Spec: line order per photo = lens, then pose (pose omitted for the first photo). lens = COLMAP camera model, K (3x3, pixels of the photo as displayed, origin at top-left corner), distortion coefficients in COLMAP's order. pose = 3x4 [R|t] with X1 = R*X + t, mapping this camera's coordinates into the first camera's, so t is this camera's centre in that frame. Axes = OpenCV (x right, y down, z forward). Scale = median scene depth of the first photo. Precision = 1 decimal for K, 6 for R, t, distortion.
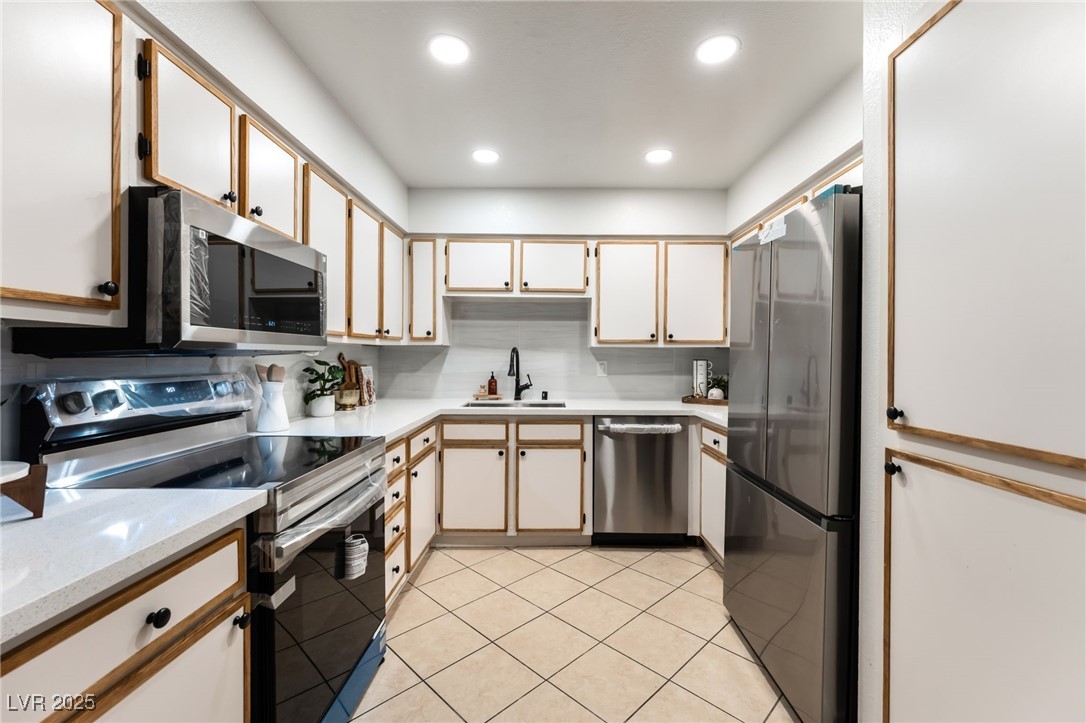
lens RADIAL K [[457.8, 0, 583.5], [0, 457.8, 352.9], [0, 0, 1]] dist [0.000093, -0.000272]
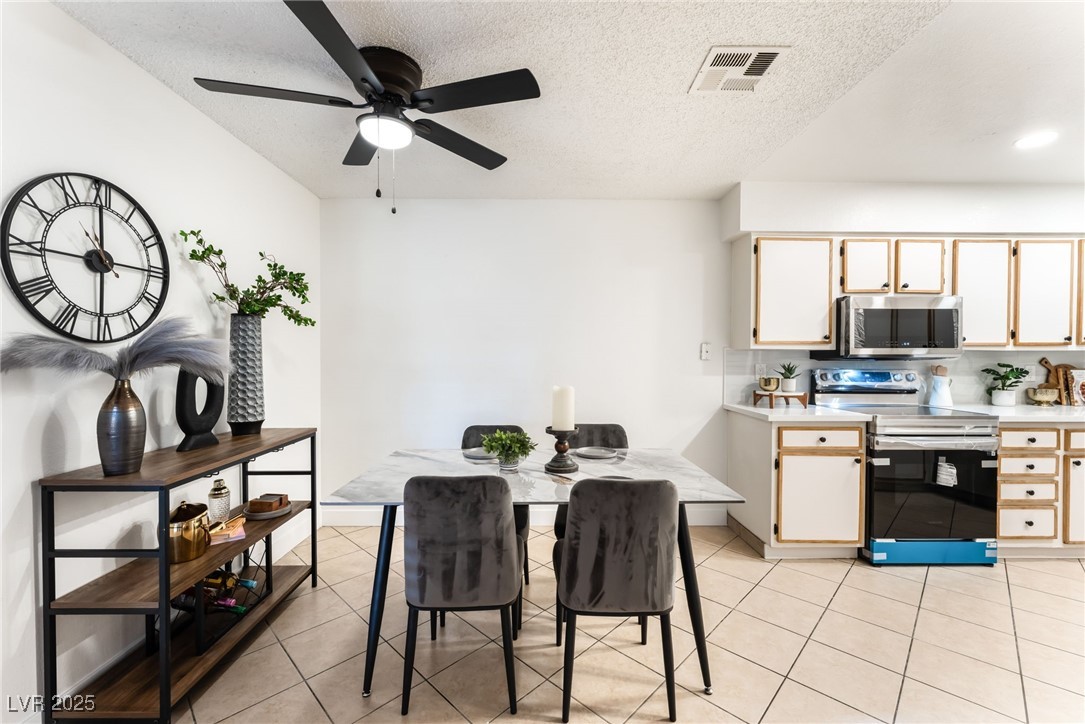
lens RADIAL K [[447.1, 0, 535.7], [0, 447.1, 360.2], [0, 0, 1]] dist [-0.000377, -0.000350]
pose [[-0.046141, -0.002105, -0.998933, 1.699812], [0.005761, 0.999981, -0.002373, 0.001753], [0.998918, -0.005865, -0.046128, -0.650486]]
